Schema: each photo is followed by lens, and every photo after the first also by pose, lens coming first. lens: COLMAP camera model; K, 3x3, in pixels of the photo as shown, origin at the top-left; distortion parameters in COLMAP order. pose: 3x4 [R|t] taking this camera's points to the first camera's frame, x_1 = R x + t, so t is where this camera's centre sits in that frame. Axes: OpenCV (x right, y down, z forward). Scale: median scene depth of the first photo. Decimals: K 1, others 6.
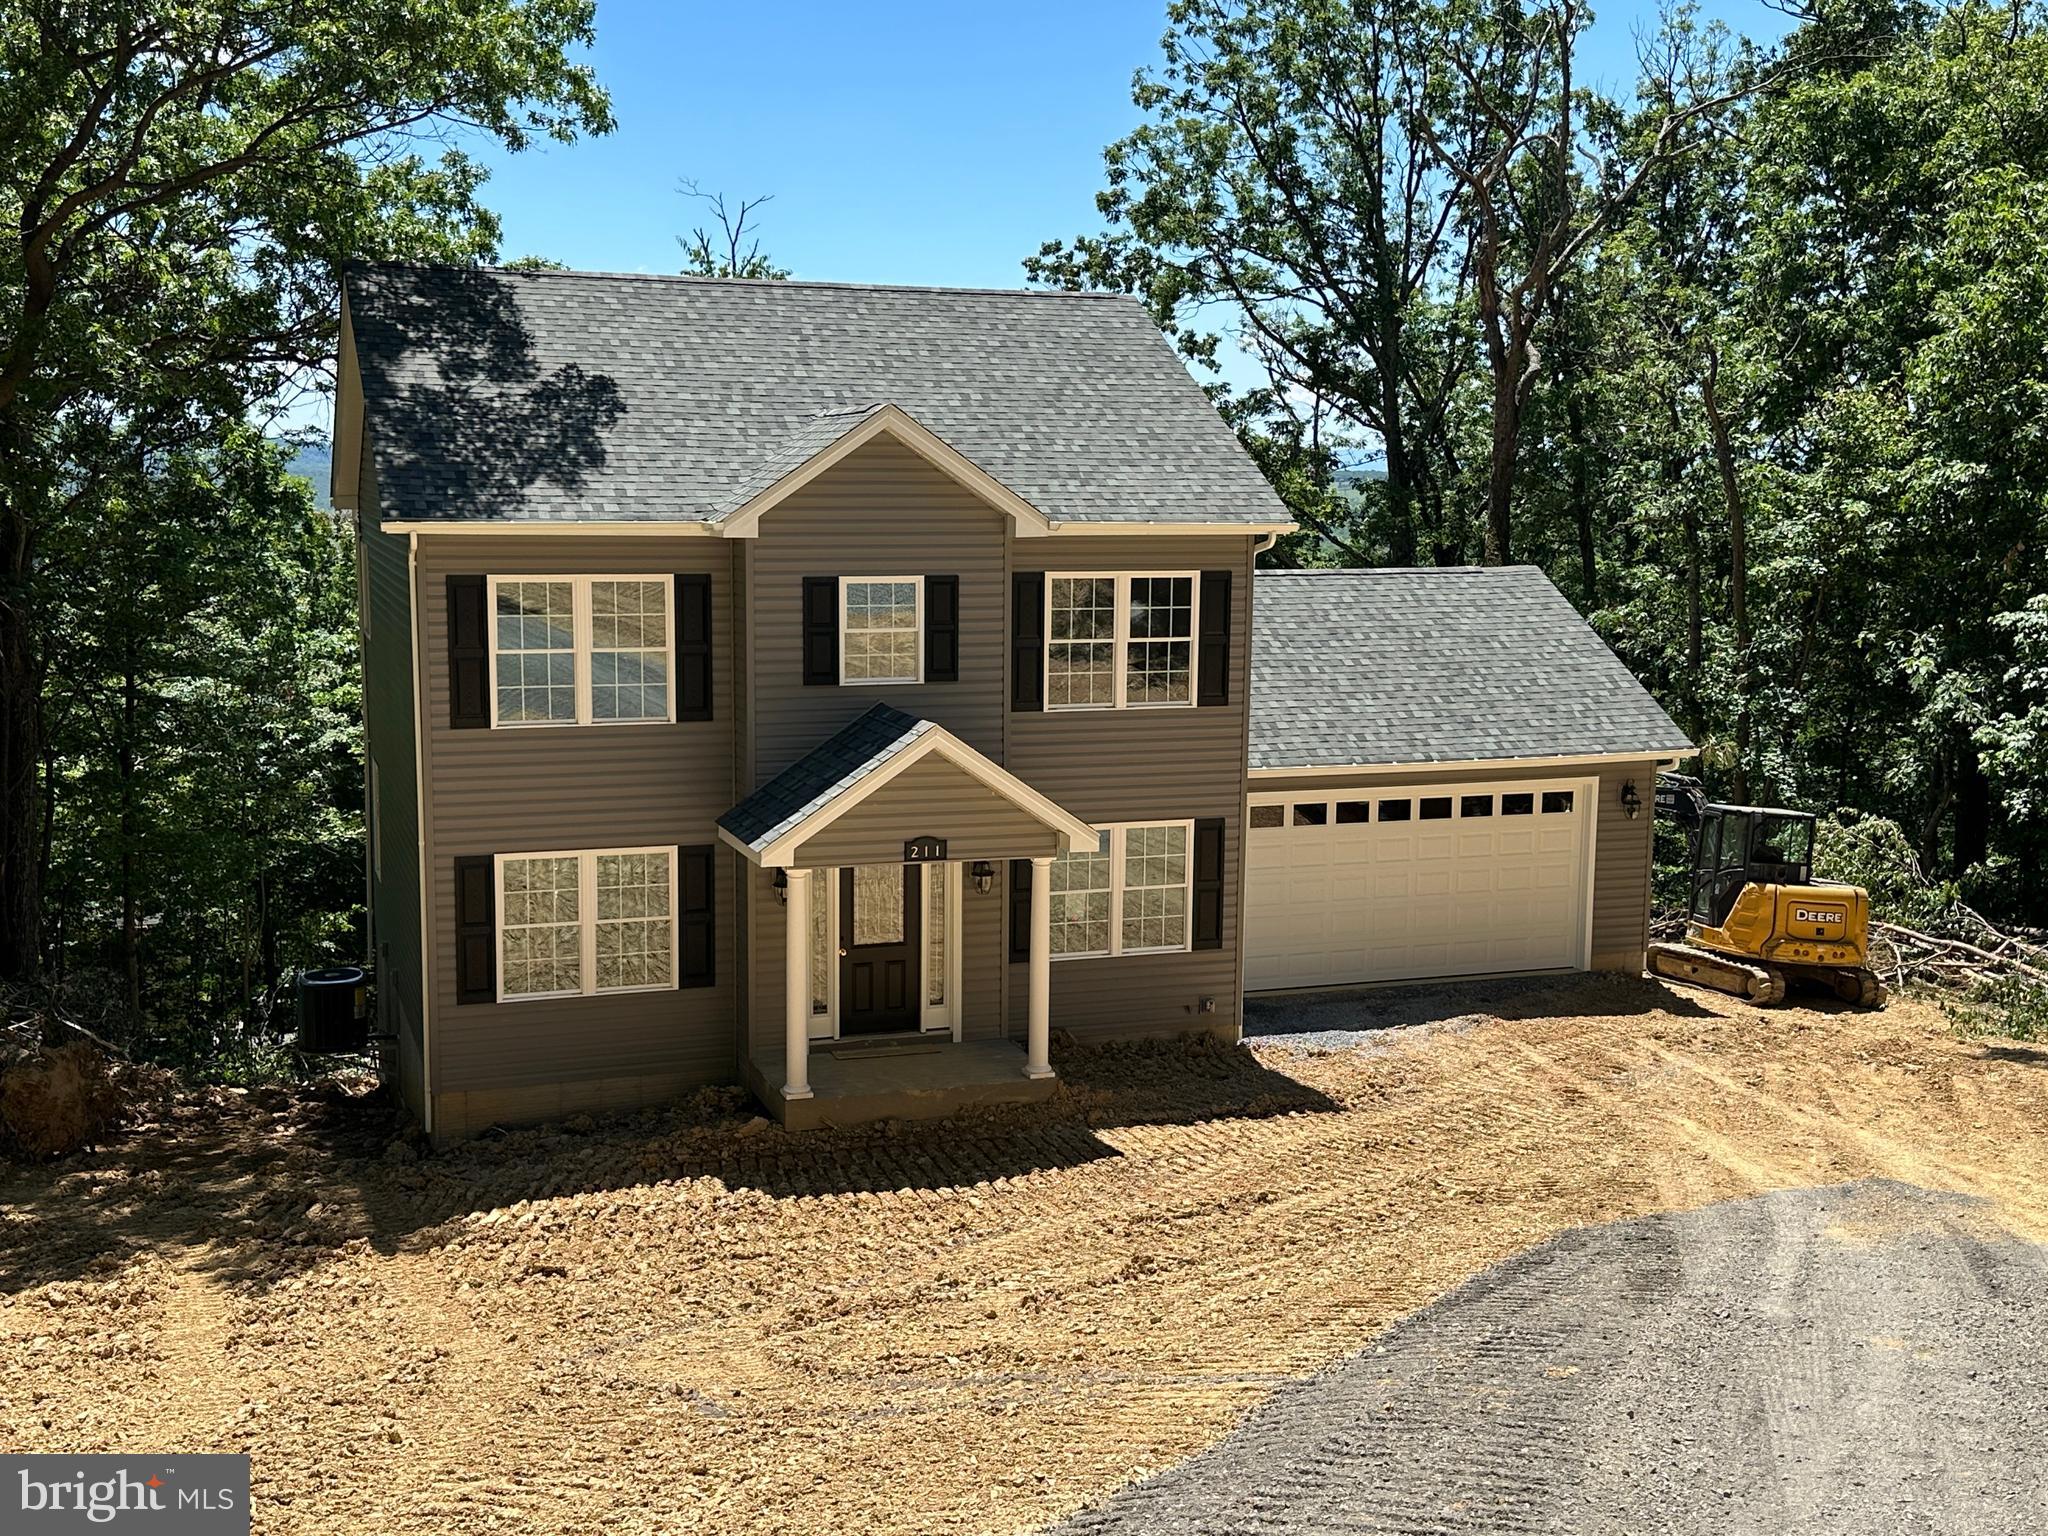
lens RADIAL K [[2208.9, 0, 1023.2], [0, 2208.9, 767.1], [0, 0, 1]] dist [0.103465, 0.000000]
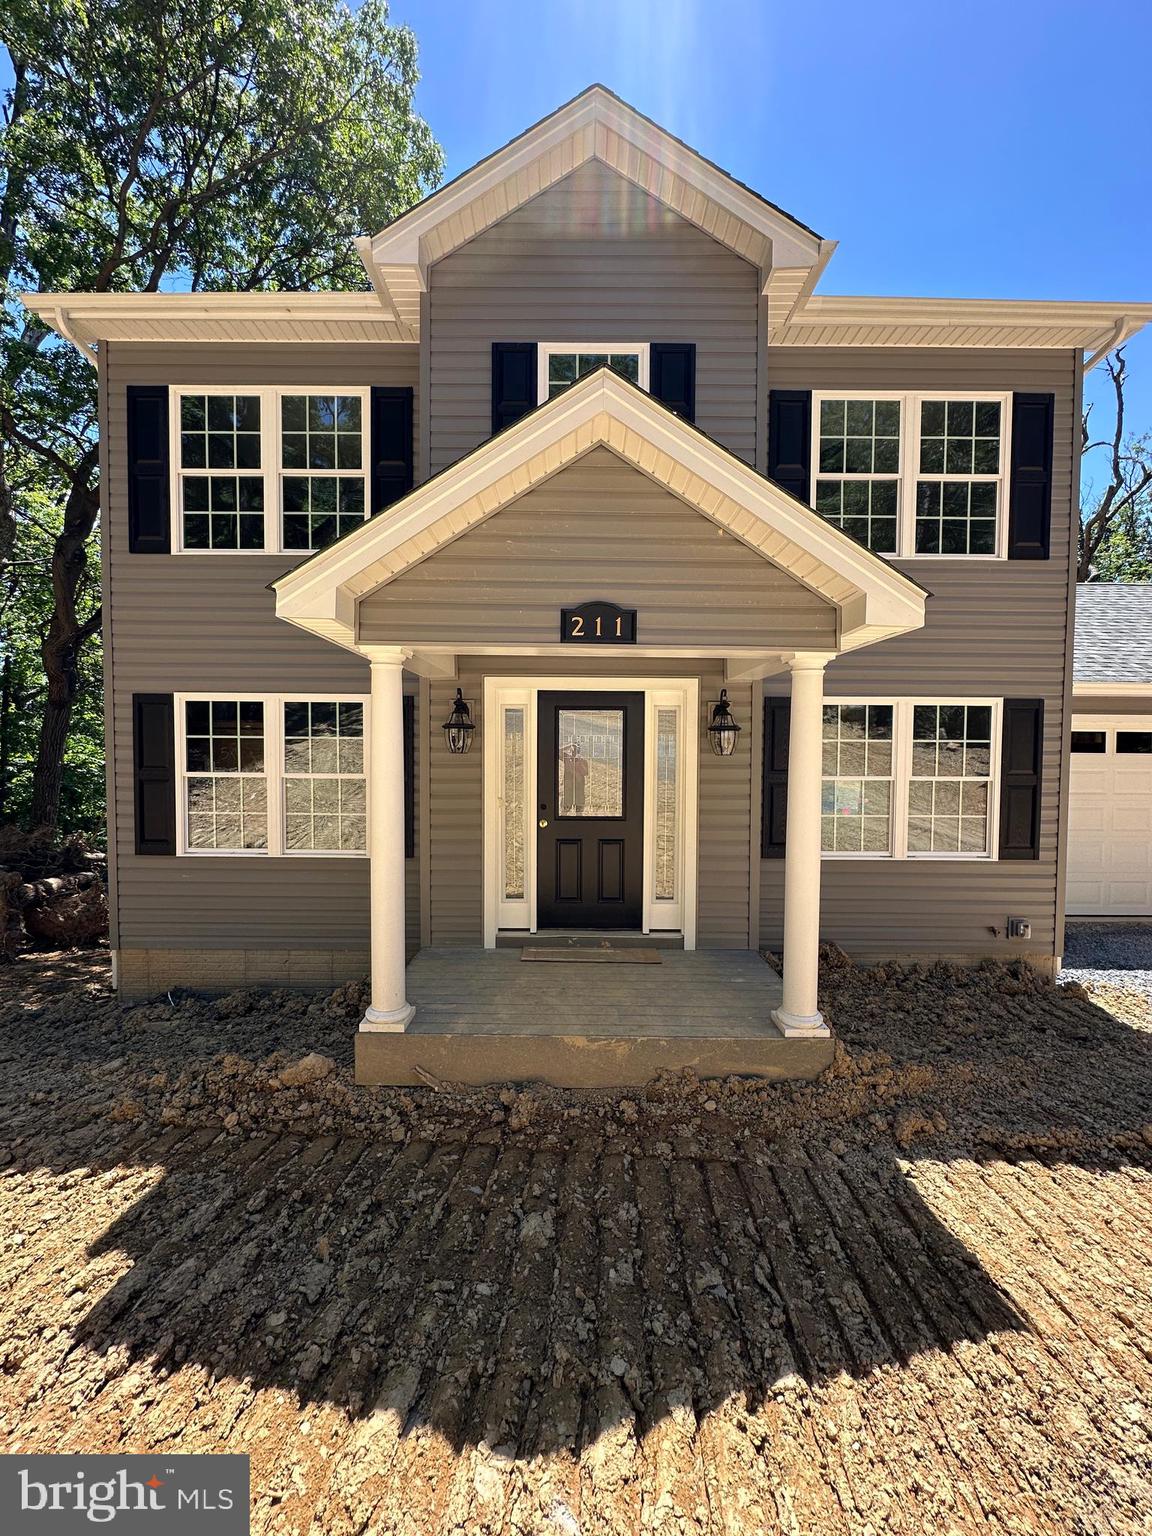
lens RADIAL K [[611.5, 0, 577.4], [0, 611.5, 773.5], [0, 0, 1]] dist [-0.004956, 0.000353]
pose [[0.941980, 0.010553, -0.335503, 0.005134], [-0.044009, 0.994761, -0.092274, 0.084128], [0.332772, 0.101685, 0.937509, 0.781142]]
